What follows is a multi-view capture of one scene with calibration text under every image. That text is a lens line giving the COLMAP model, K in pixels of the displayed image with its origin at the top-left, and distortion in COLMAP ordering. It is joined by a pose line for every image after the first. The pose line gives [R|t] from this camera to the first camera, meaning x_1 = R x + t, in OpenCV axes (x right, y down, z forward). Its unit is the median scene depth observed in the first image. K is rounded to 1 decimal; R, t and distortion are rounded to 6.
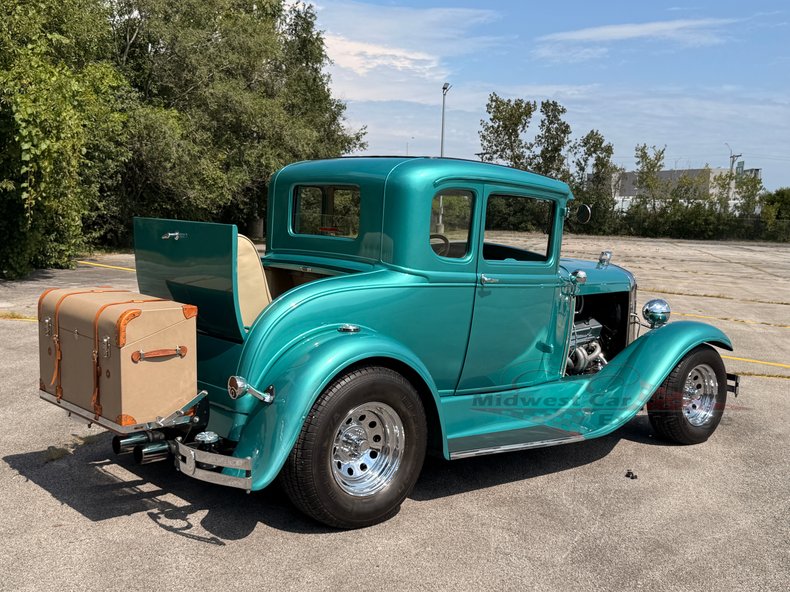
lens RADIAL K [[1011.0, 0, 405.6], [0, 1011.0, 299.7], [0, 0, 1]] dist [0.109892, -0.088120]
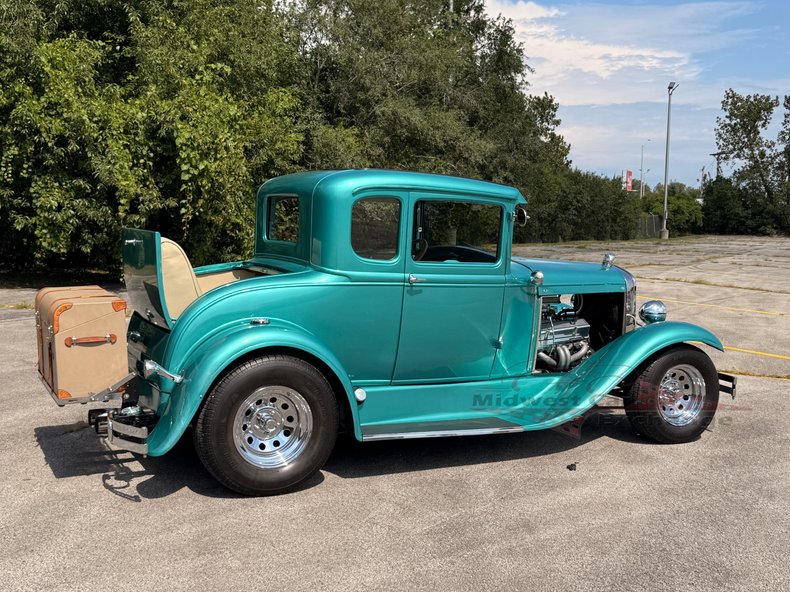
lens RADIAL K [[1016.6, 0, 398.2], [0, 1016.6, 307.6], [0, 0, 1]] dist [0.135931, -0.057570]
pose [[0.964040, 0.004293, -0.265722, 0.348771], [-0.004695, 0.999989, -0.000878, 0.011389], [0.265715, 0.002094, 0.964049, -0.060815]]
